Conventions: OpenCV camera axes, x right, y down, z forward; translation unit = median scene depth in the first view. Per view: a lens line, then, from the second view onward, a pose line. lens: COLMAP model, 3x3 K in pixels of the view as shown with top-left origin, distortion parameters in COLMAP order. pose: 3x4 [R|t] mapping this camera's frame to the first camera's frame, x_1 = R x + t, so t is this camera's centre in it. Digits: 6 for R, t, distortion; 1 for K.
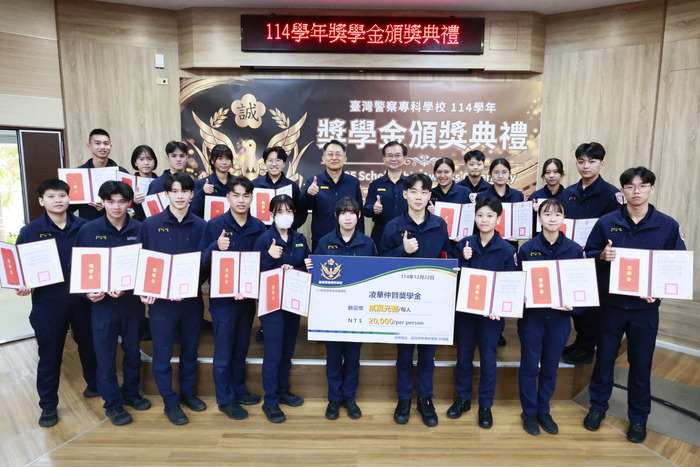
lens RADIAL K [[488.2, 0, 351.6], [0, 488.2, 235.9], [0, 0, 1]] dist [0.001821, -0.000140]
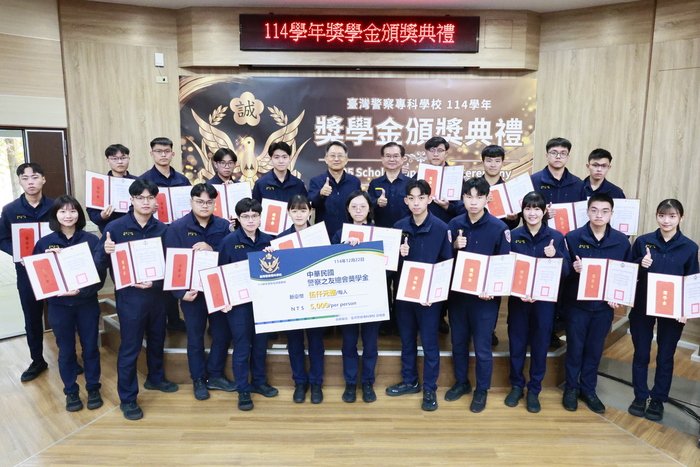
lens RADIAL K [[532.1, 0, 349.8], [0, 532.1, 234.9], [0, 0, 1]] dist [0.005293, -0.000936]
pose [[0.999997, -0.002436, -0.000127, 0.001718], [0.002437, 0.999917, 0.012628, -0.007811], [0.000096, -0.012628, 0.999920, -0.112032]]
